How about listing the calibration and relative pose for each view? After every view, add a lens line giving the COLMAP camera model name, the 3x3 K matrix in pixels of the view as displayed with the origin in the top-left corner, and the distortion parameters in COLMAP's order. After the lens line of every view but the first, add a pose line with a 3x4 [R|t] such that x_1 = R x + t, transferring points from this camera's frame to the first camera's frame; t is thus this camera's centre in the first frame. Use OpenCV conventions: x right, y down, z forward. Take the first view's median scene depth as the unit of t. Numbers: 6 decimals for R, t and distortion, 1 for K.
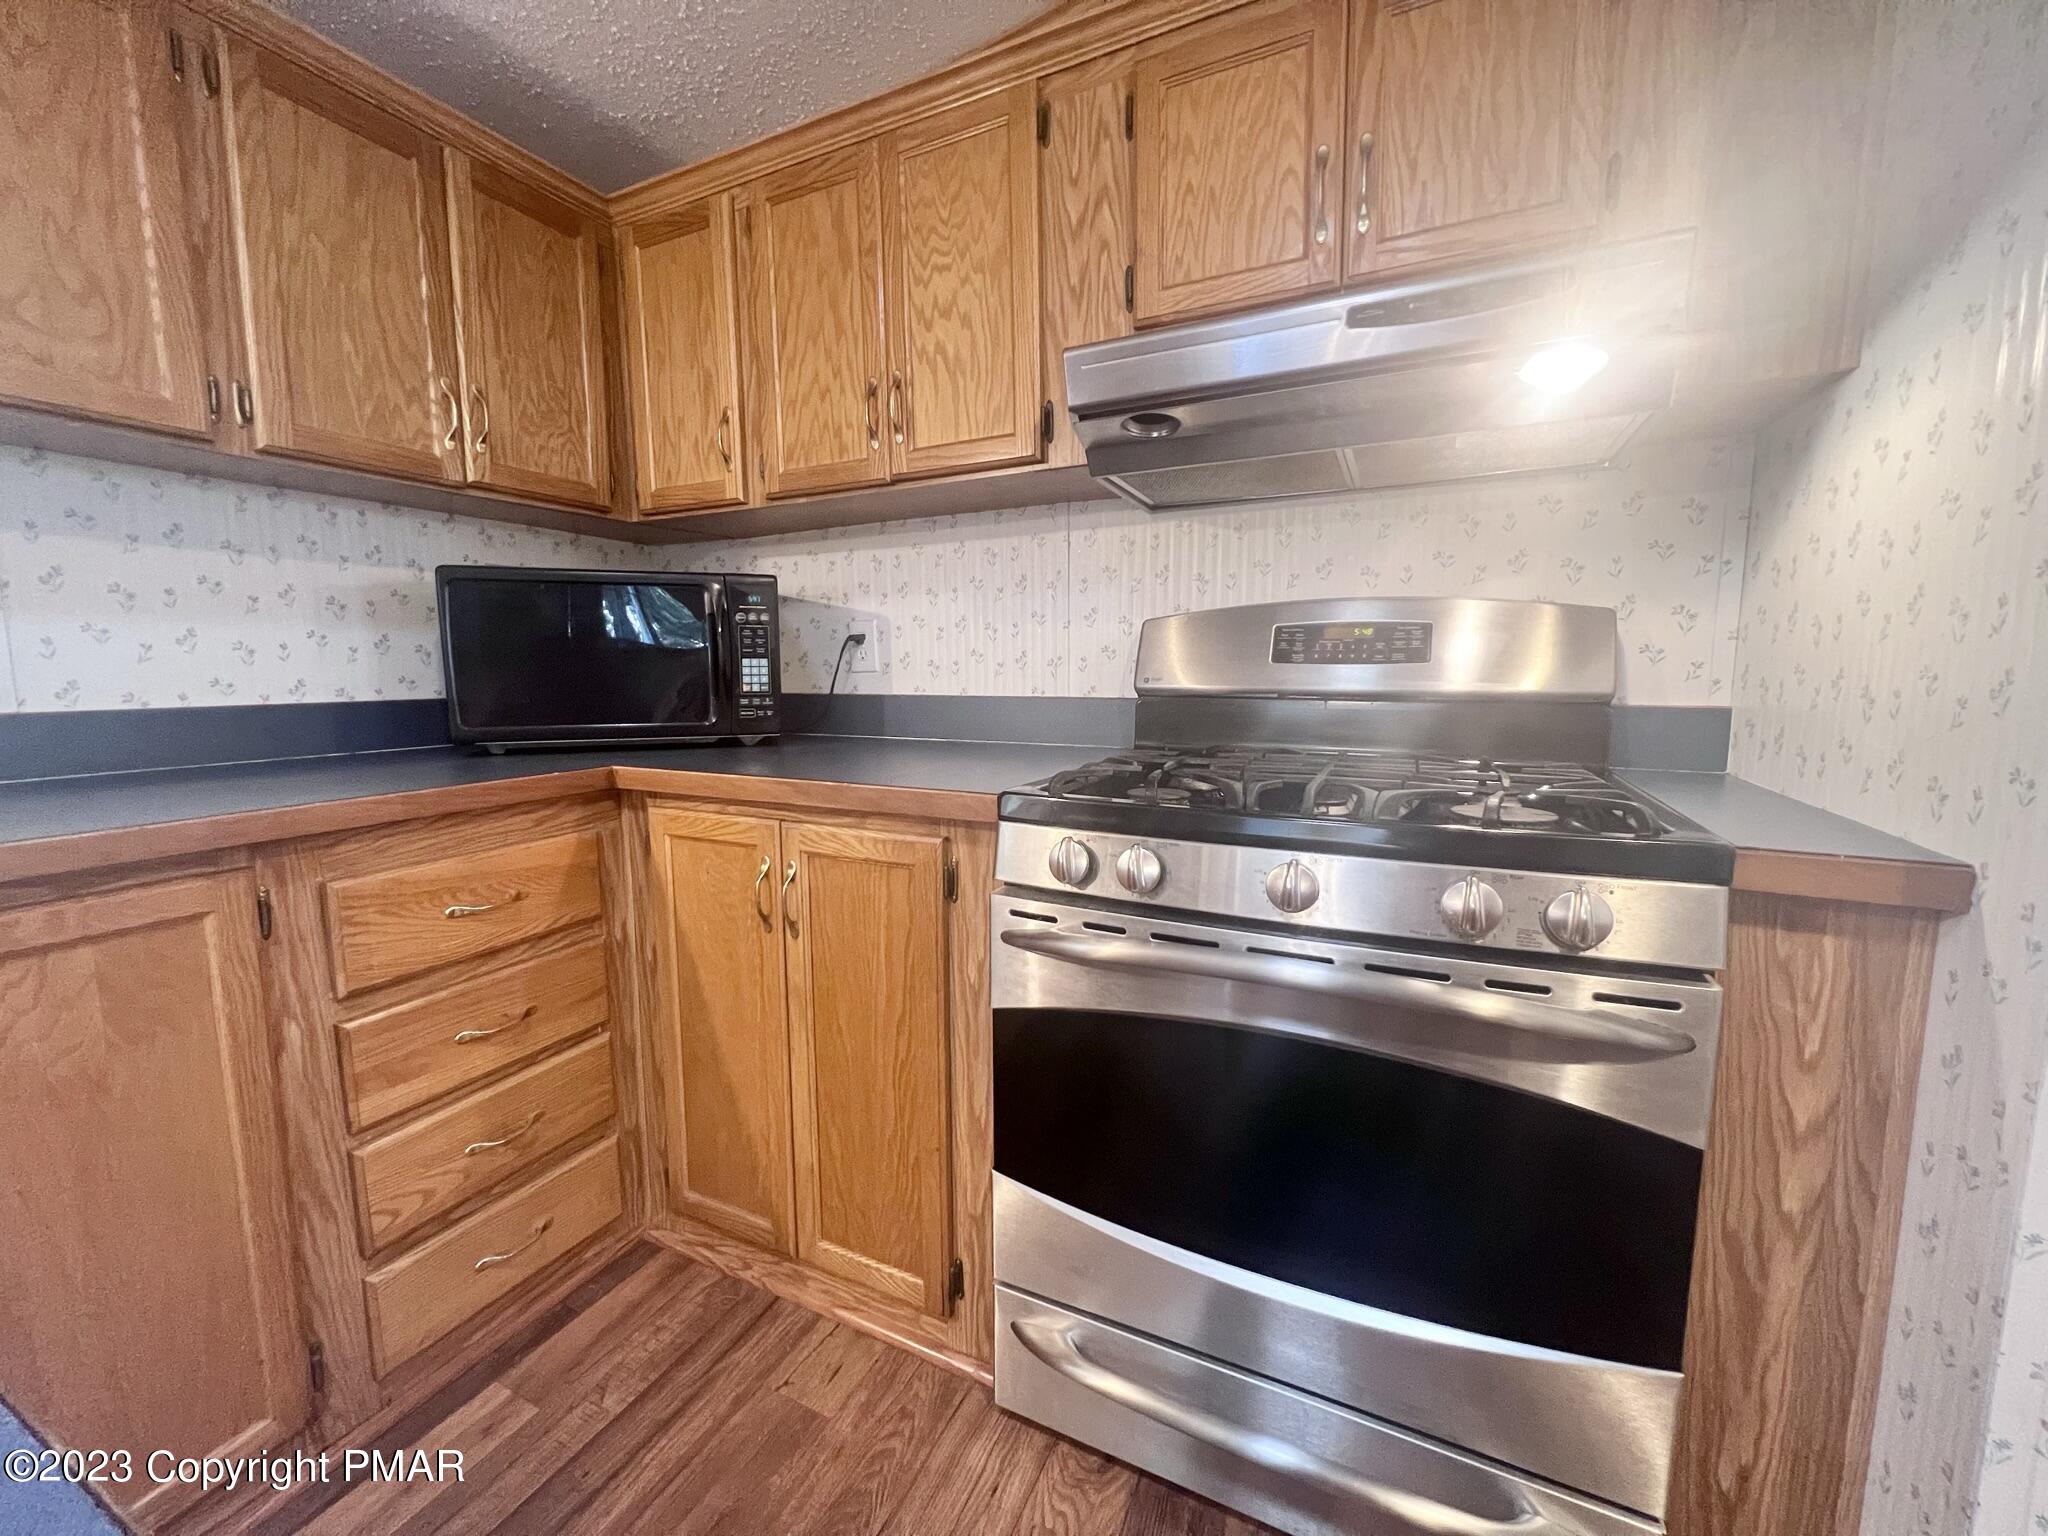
lens RADIAL K [[823.1, 0, 1024.0], [0, 823.1, 768.0], [0, 0, 1]] dist [0.001399, 0.000201]
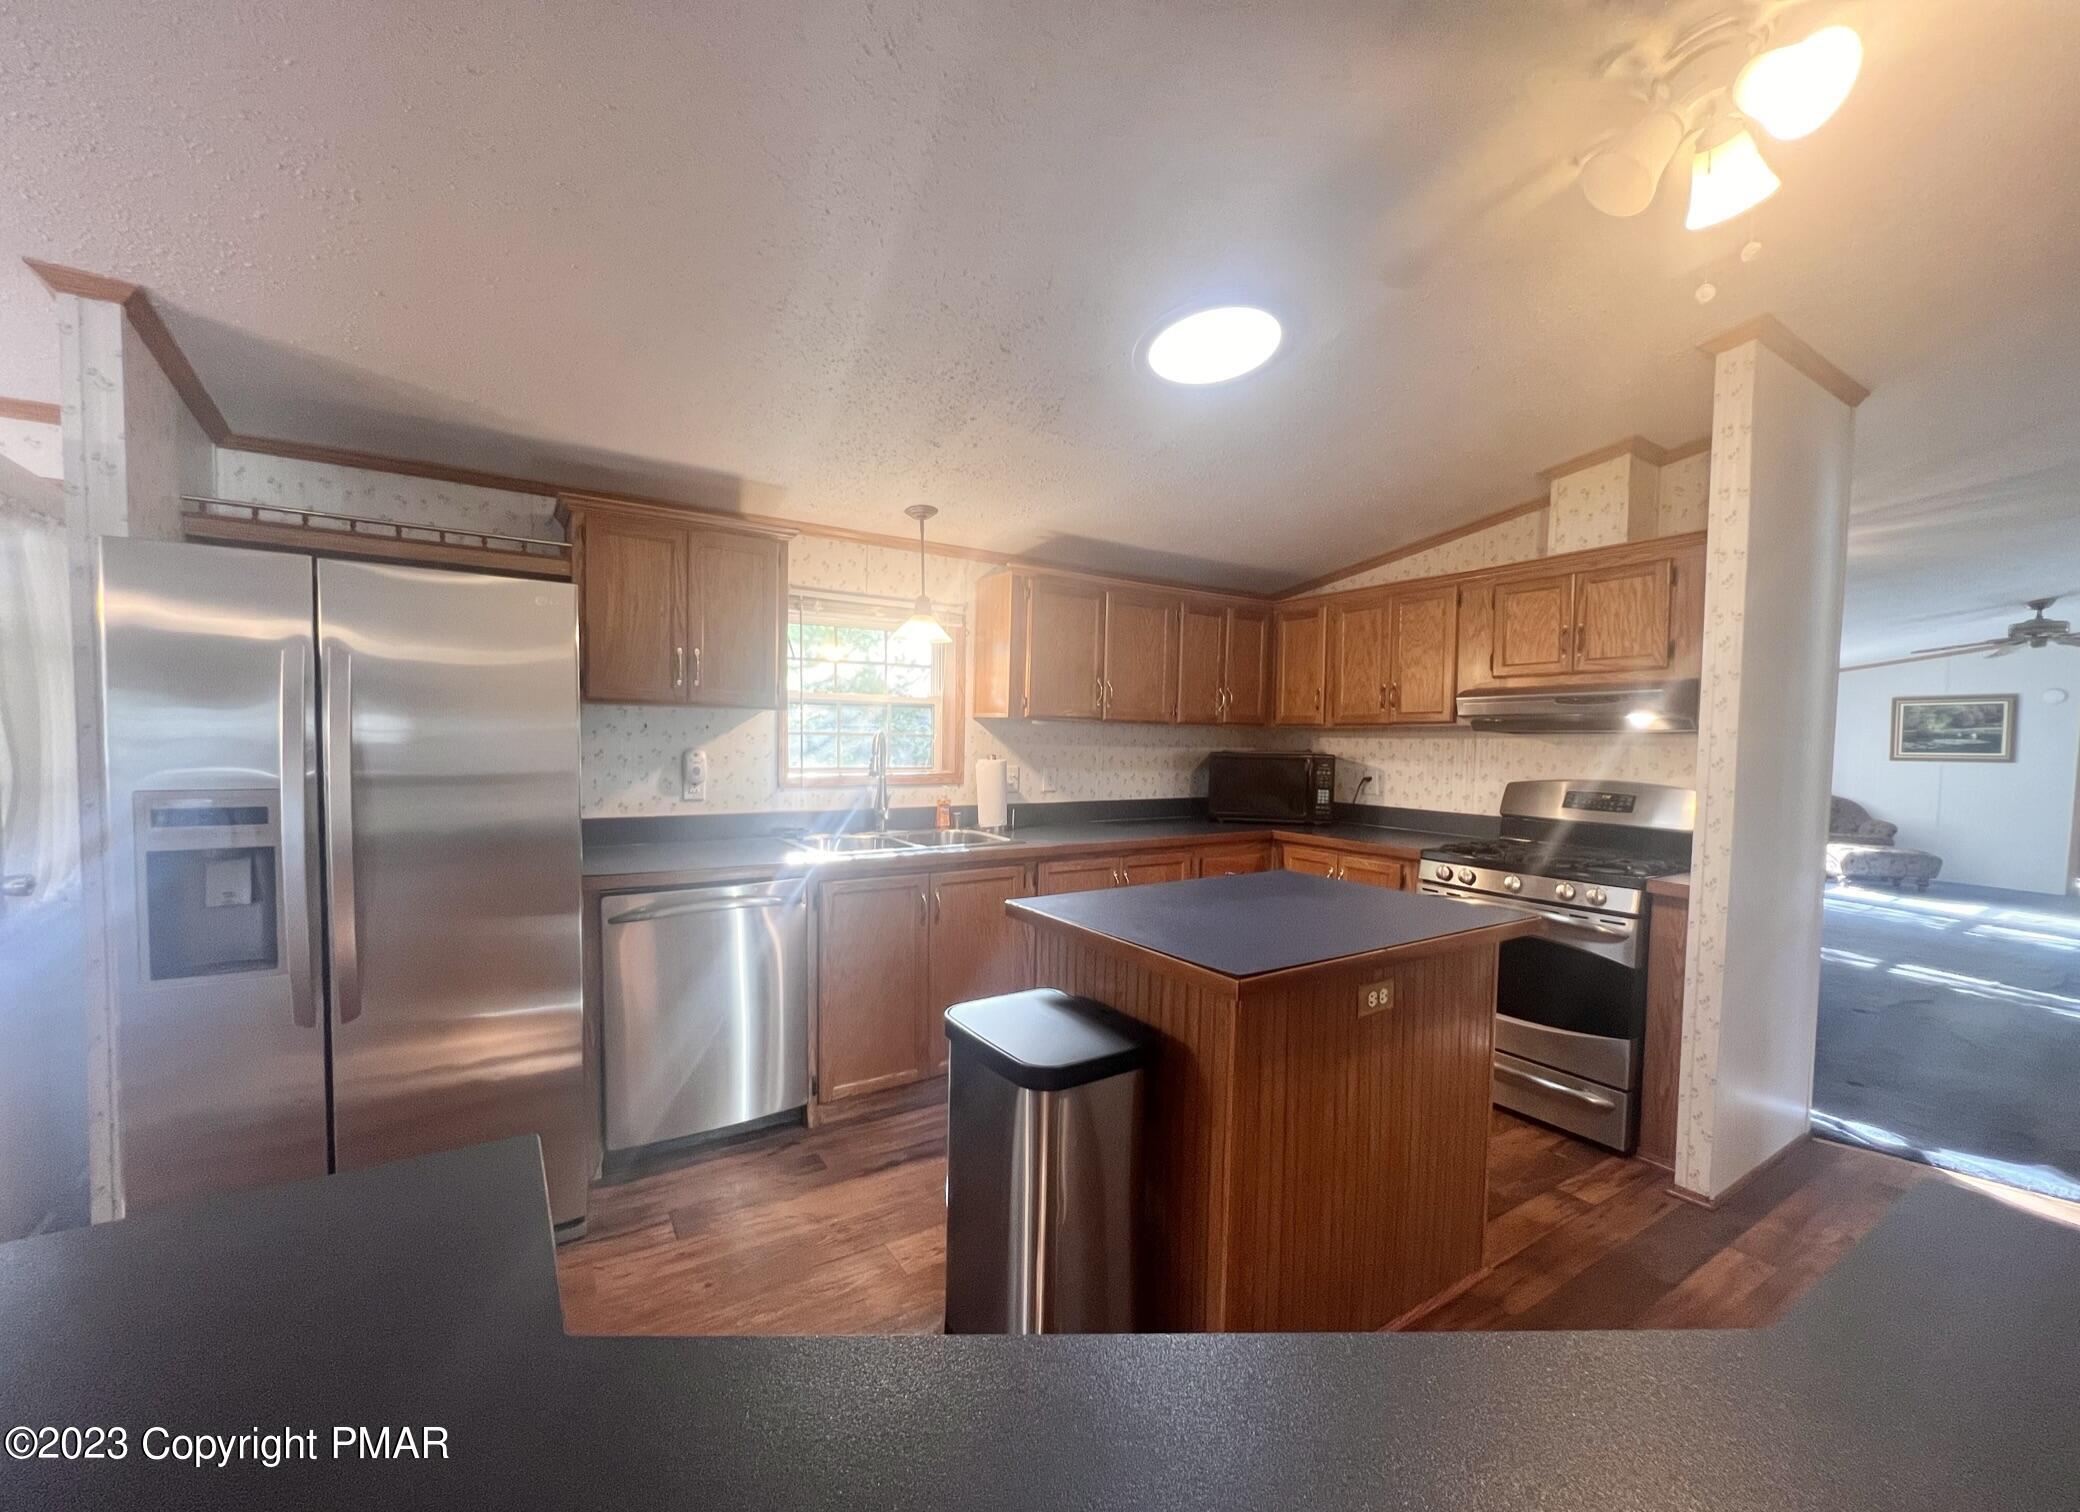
lens RADIAL K [[831.4, 0, 1037.4], [0, 831.4, 776.0], [0, 0, 1]] dist [-0.001414, -0.000310]
pose [[0.852759, 0.042794, -0.520549, 0.247071], [-0.085165, 0.994692, -0.057744, 0.042300], [0.515314, 0.093575, 0.851877, -1.680182]]
